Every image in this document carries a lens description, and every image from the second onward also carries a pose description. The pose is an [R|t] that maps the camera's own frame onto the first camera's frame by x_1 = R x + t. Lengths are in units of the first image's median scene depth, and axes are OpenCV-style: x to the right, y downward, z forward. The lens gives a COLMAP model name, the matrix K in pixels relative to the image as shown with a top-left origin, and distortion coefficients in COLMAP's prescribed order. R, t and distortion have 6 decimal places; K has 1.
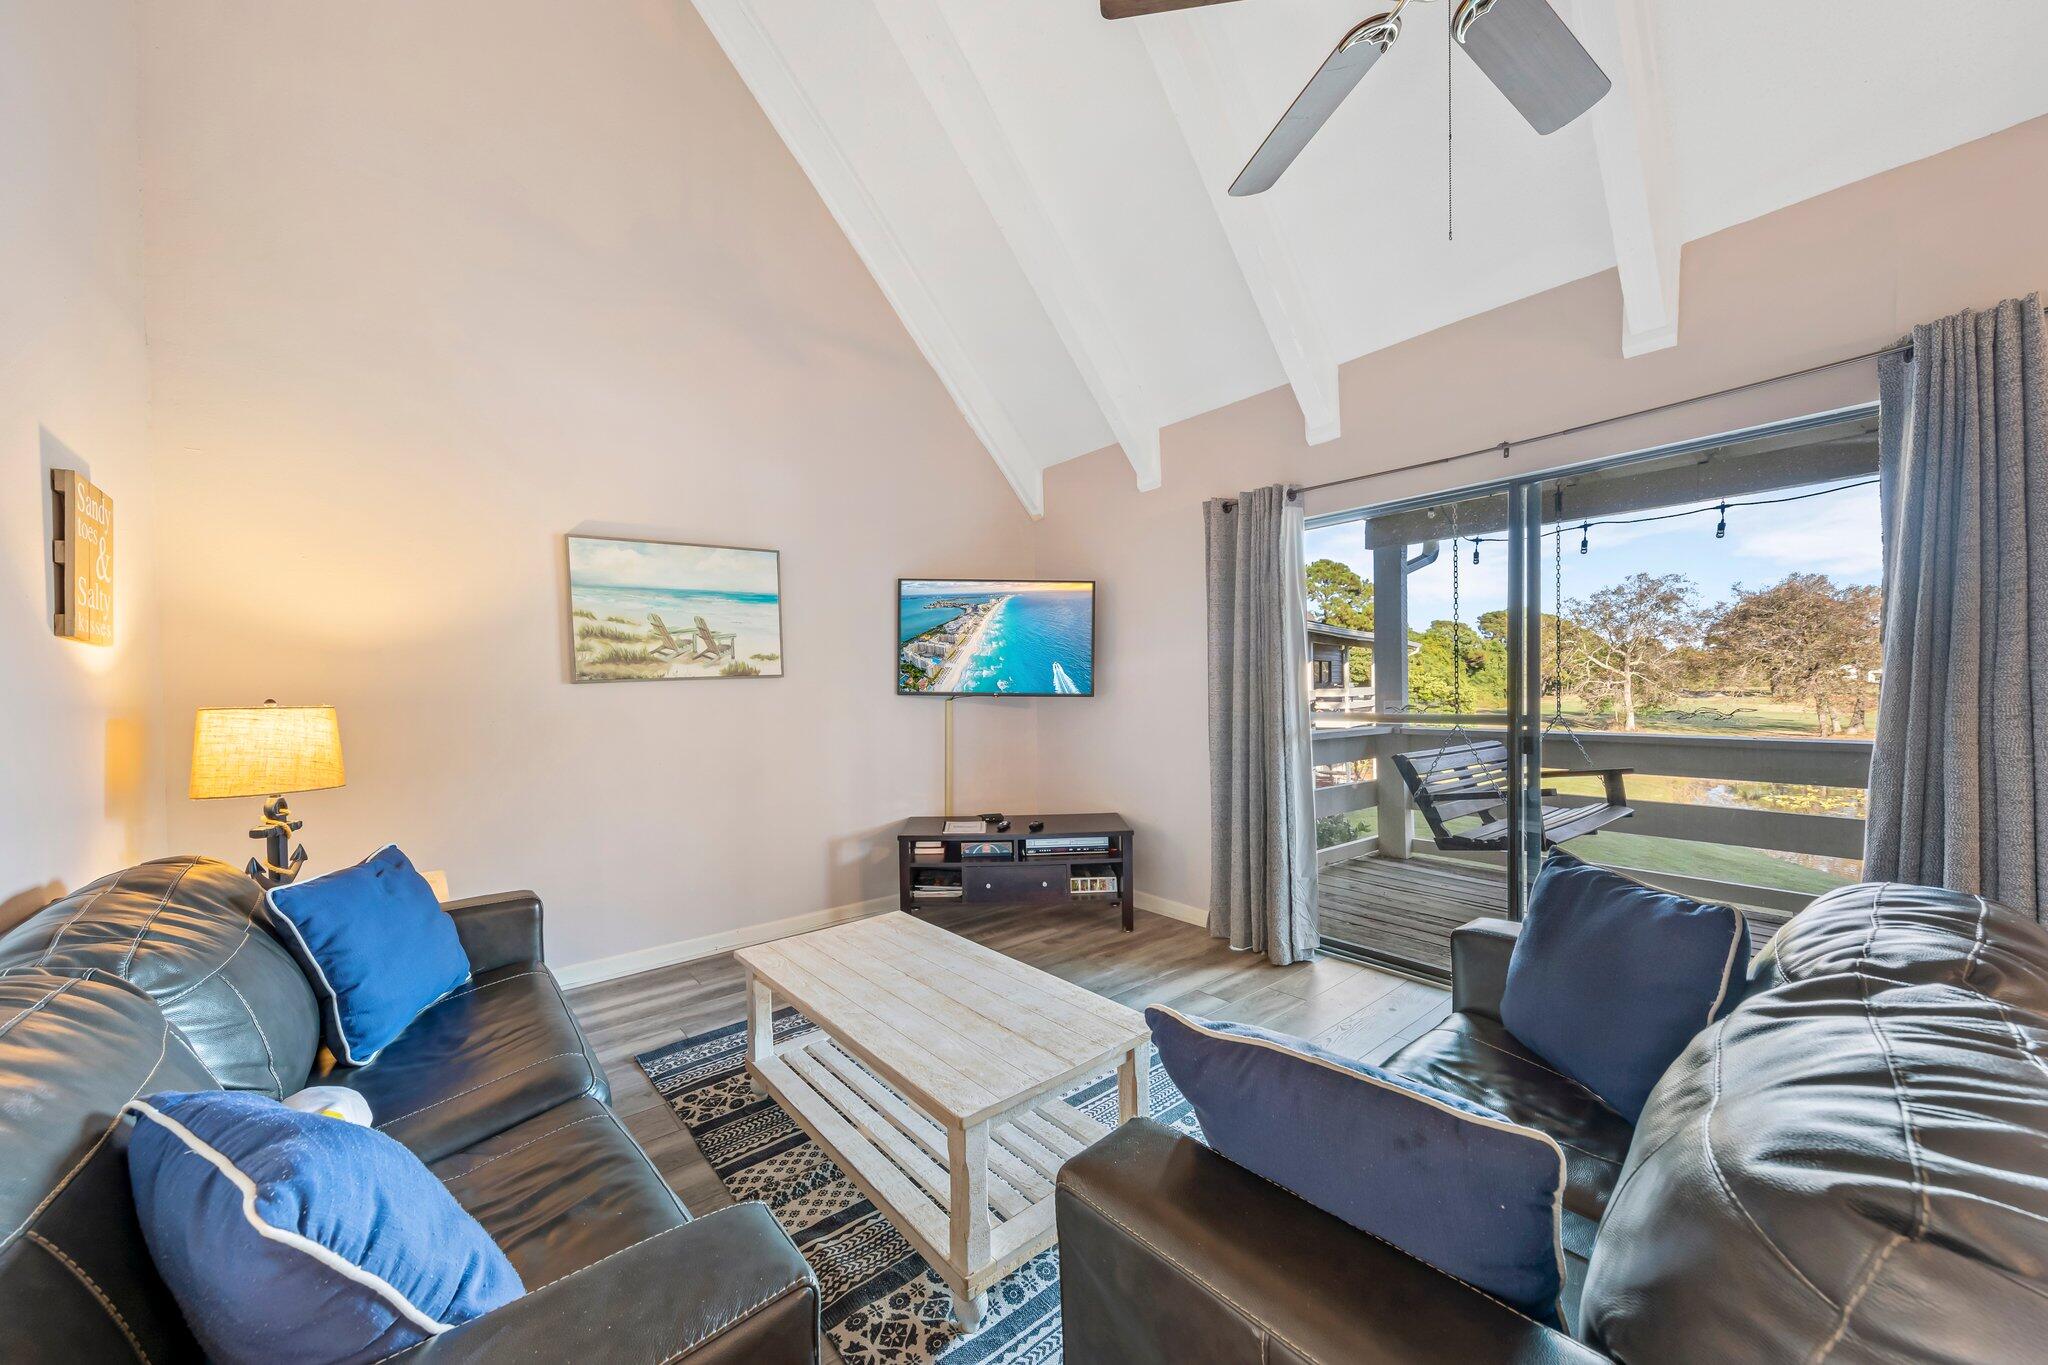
lens RADIAL K [[733.5, 0, 1016.7], [0, 733.5, 702.2], [0, 0, 1]] dist [0.010241, -0.000046]
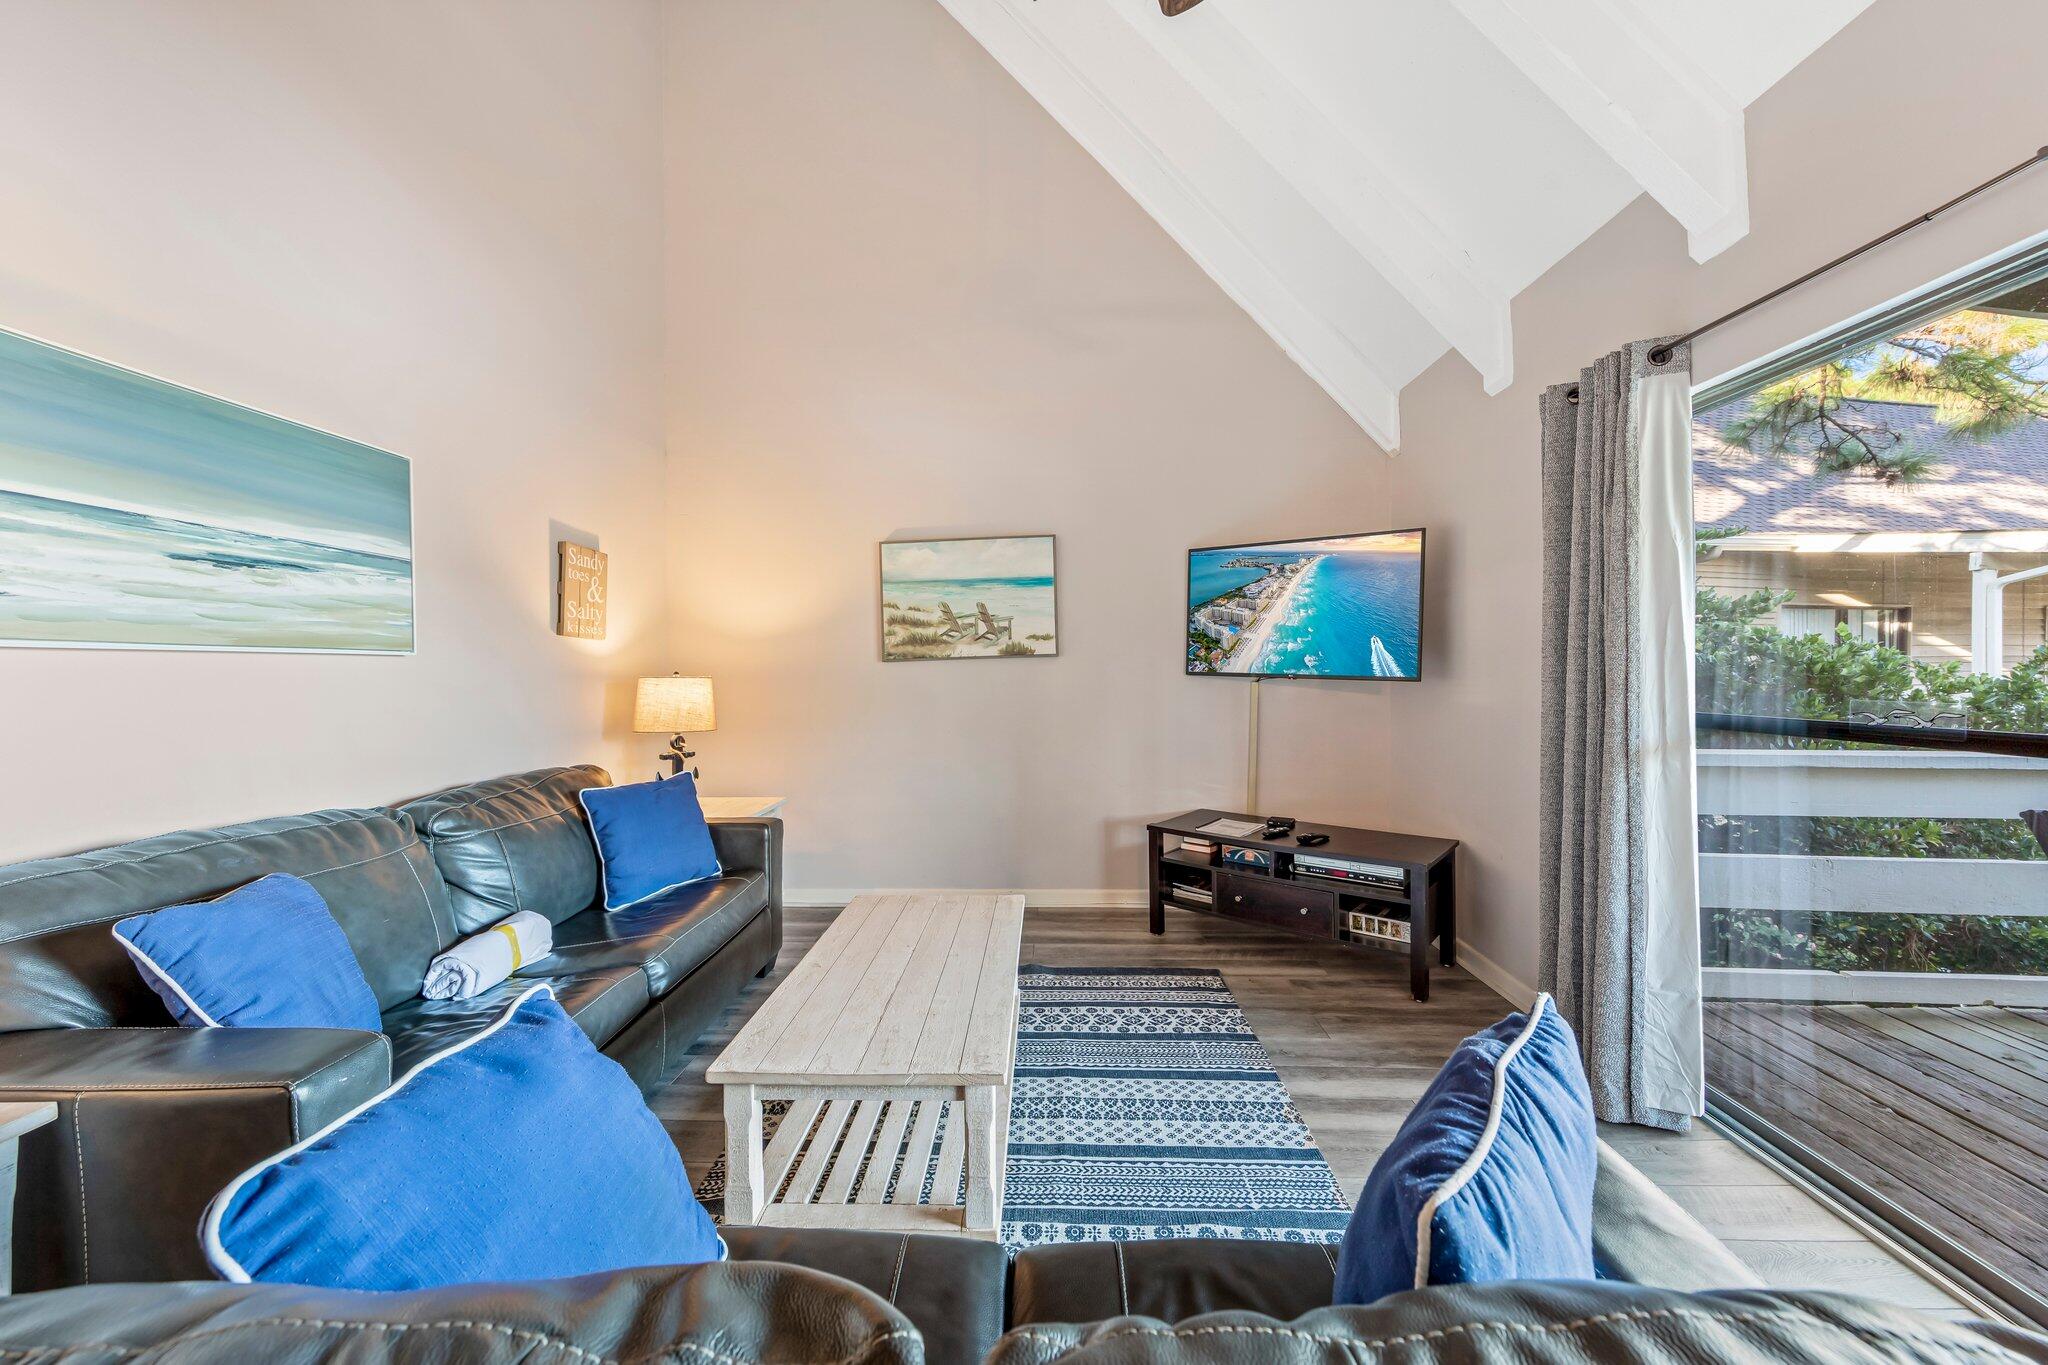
lens RADIAL K [[758.9, 0, 1037.4], [0, 758.9, 676.8], [0, 0, 1]] dist [0.002878, 0.000022]
pose [[0.754001, 0.016784, -0.656659, 0.383892], [-0.019622, 0.999803, 0.003023, -0.008071], [0.656580, 0.010606, 0.754182, 0.183070]]
